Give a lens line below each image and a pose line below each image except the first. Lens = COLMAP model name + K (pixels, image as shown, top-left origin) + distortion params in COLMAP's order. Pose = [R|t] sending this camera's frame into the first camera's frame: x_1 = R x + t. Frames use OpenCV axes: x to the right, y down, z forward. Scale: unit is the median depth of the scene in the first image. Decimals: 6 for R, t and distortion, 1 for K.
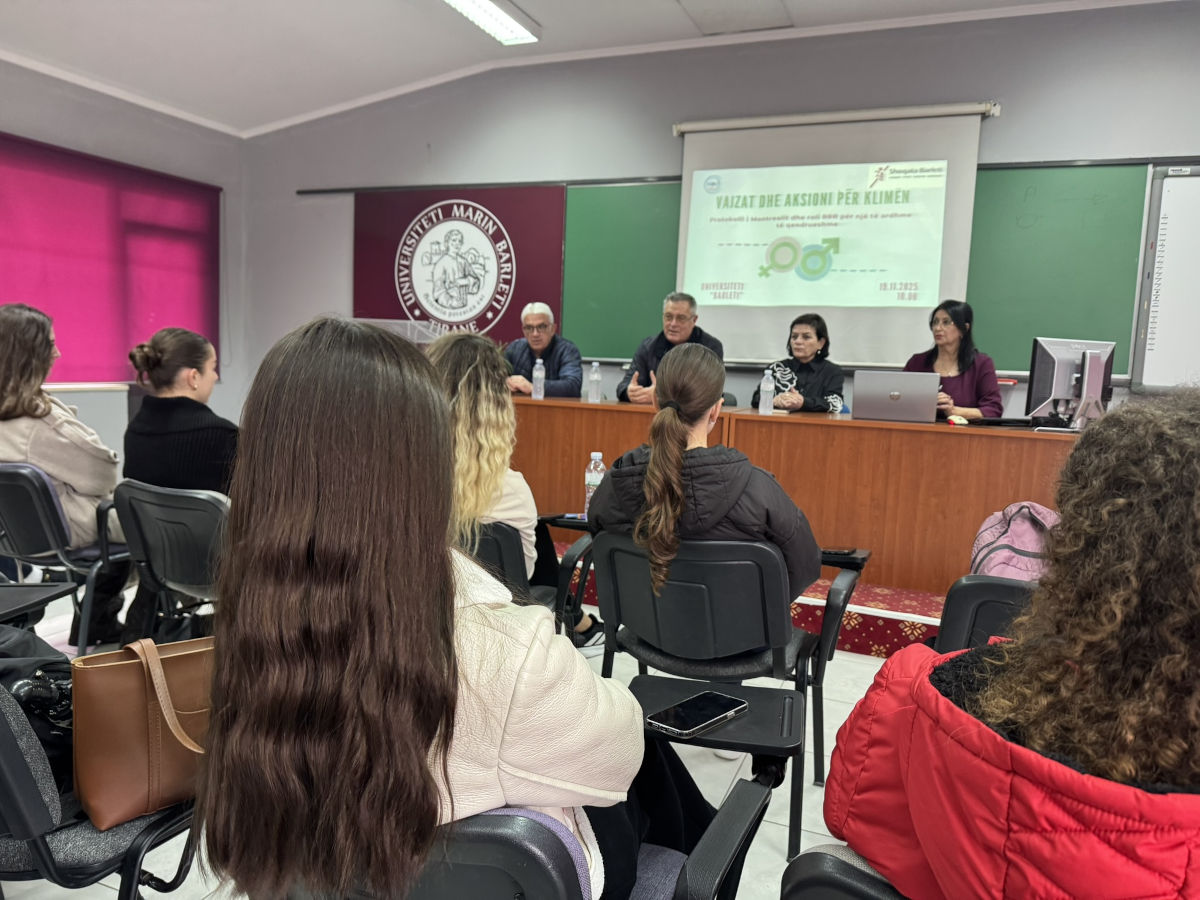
lens RADIAL K [[811.6, 0, 622.0], [0, 811.6, 458.4], [0, 0, 1]] dist [0.109401, -0.138527]
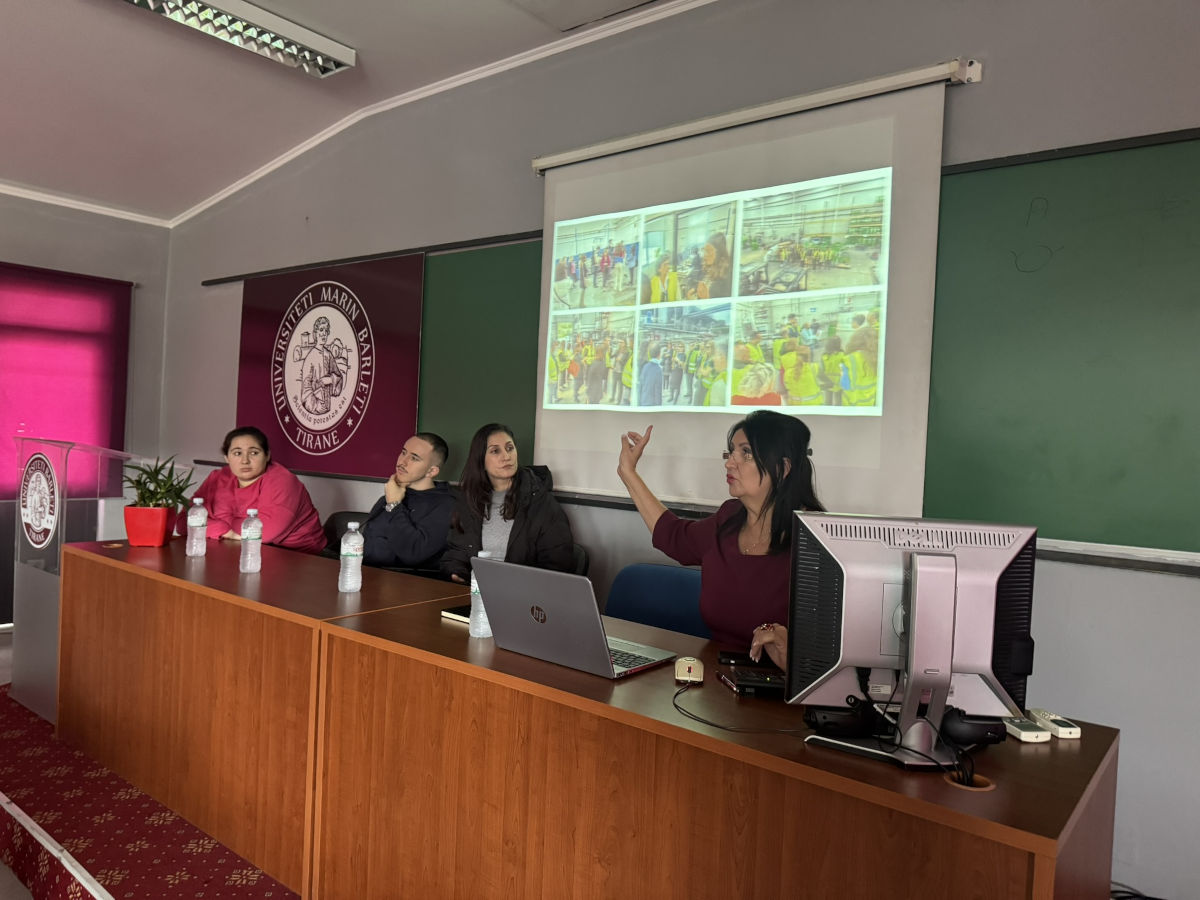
lens RADIAL K [[845.0, 0, 600.0], [0, 845.0, 450.0], [0, 0, 1]] dist [0.086852, -0.103454]
pose [[0.952356, 0.001073, -0.304987, 0.307886], [-0.033163, 0.994429, -0.100057, -0.076971], [0.303180, 0.105404, 0.947086, 0.313789]]
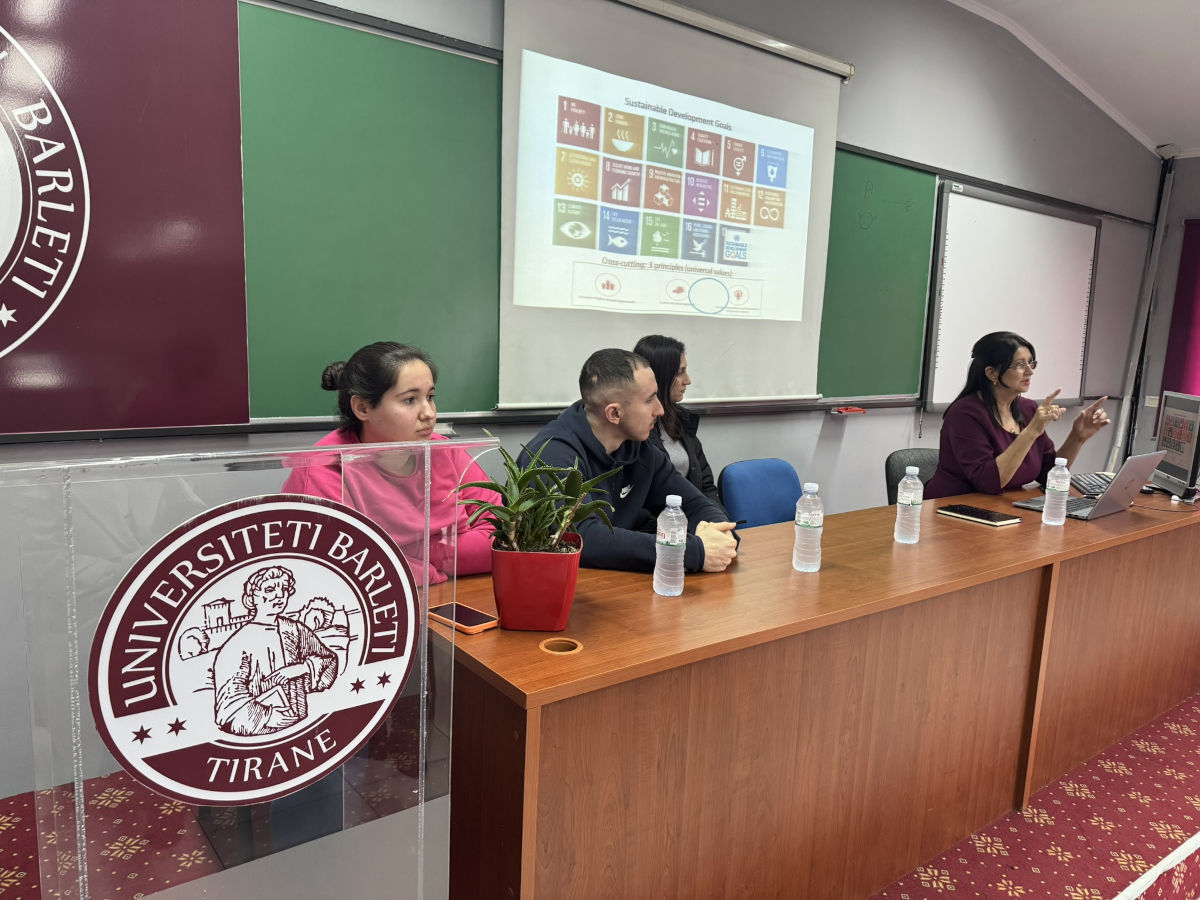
lens RADIAL K [[845.0, 0, 600.0], [0, 845.0, 450.0], [0, 0, 1]] dist [0.086852, -0.103454]
pose [[0.525820, -0.147882, 0.837642, -0.339487], [0.076511, 0.989002, 0.126576, -0.146919], [-0.847148, -0.002467, 0.531352, 0.601783]]
